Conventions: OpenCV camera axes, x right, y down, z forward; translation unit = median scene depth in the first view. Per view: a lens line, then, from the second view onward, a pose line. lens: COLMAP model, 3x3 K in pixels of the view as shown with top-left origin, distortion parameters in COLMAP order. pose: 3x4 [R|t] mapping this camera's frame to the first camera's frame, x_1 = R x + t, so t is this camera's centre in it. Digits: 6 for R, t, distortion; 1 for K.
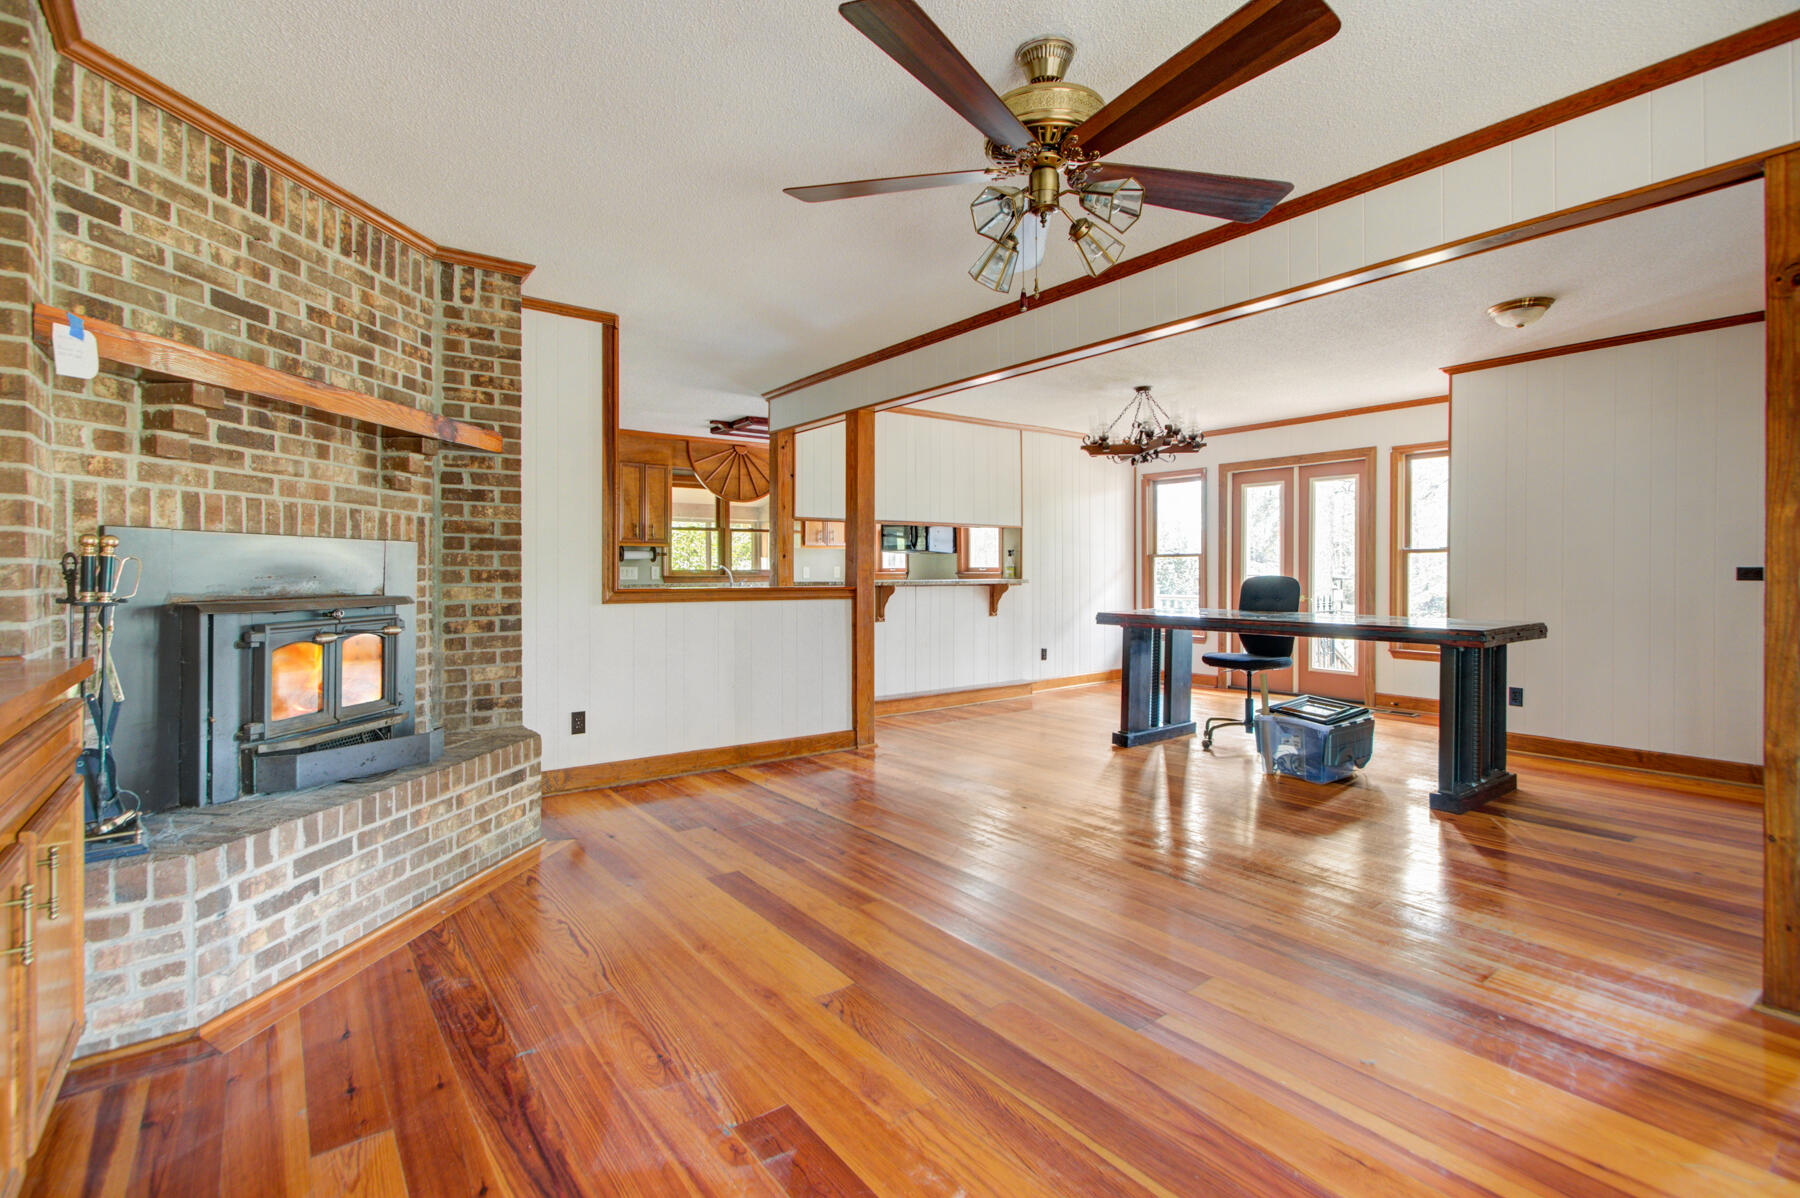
lens RADIAL K [[825.7, 0, 891.0], [0, 825.7, 568.2], [0, 0, 1]] dist [0.010410, -0.001702]
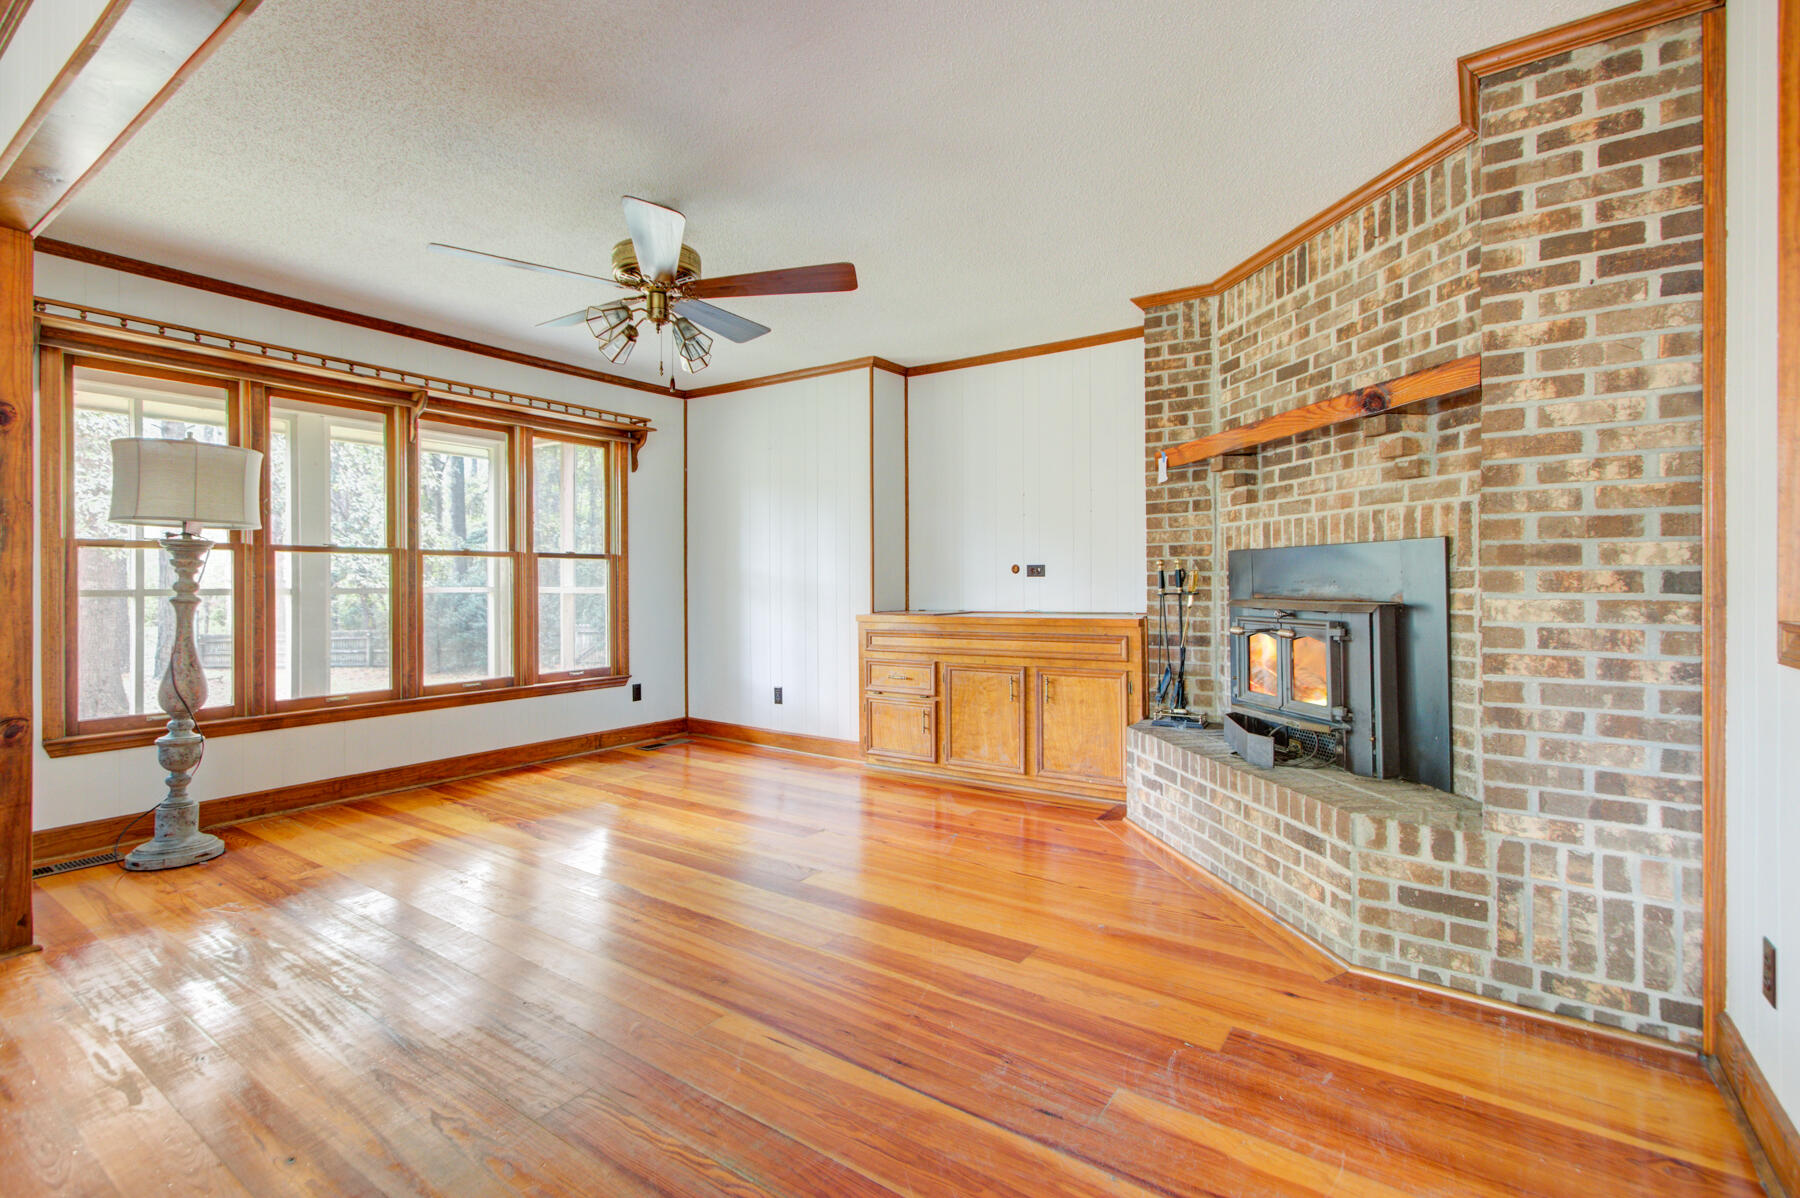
lens RADIAL K [[818.0, 0, 897.4], [0, 818.0, 589.8], [0, 0, 1]] dist [0.010027, -0.000705]
pose [[-0.950083, 0.003470, -0.311977, 0.175276], [0.002060, 0.999986, 0.004849, 0.014866], [0.311990, 0.003964, -0.950077, 1.843846]]
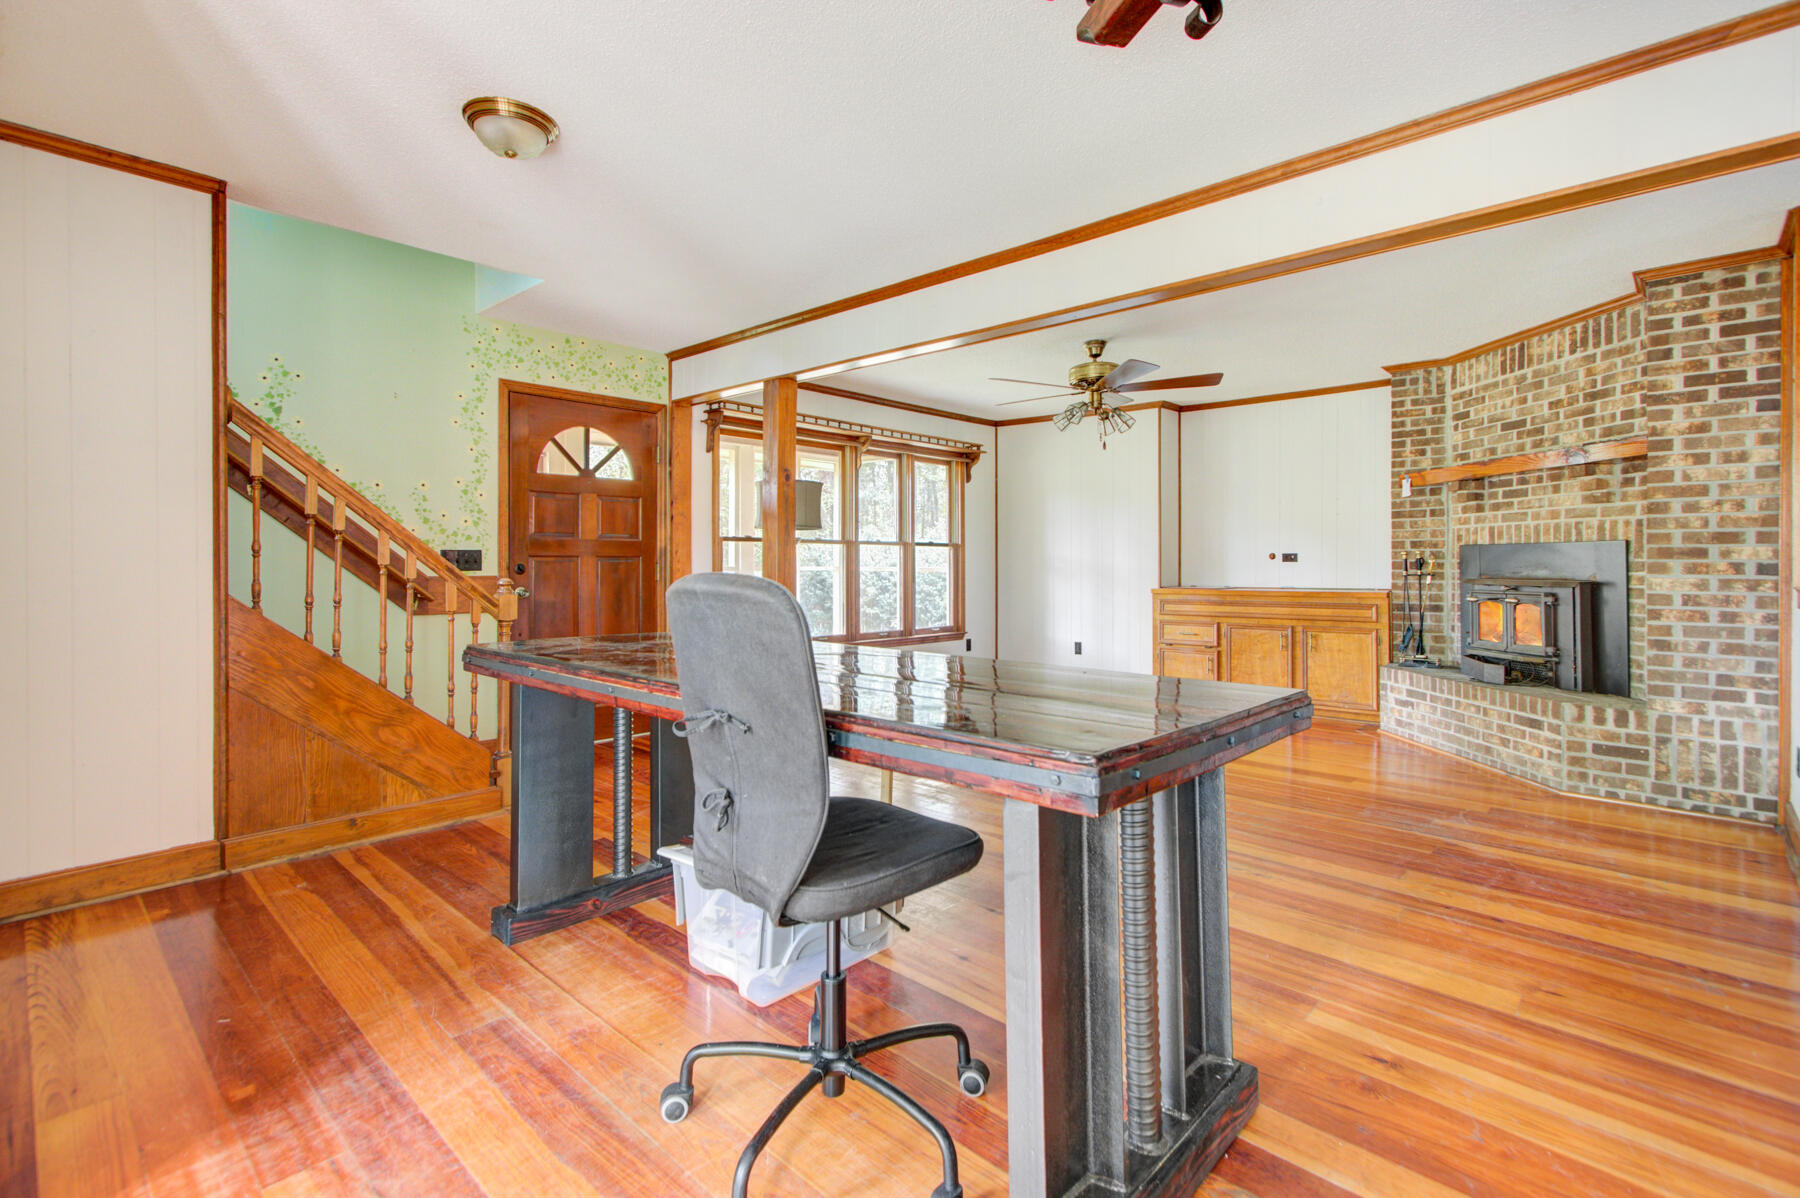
lens RADIAL K [[825.7, 0, 891.0], [0, 825.7, 568.2], [0, 0, 1]] dist [0.010410, -0.001702]
pose [[-0.985989, -0.005693, -0.166710, 0.860416], [-0.006005, 0.999981, 0.001365, 0.017979], [0.166699, 0.002347, -0.986005, 2.417771]]
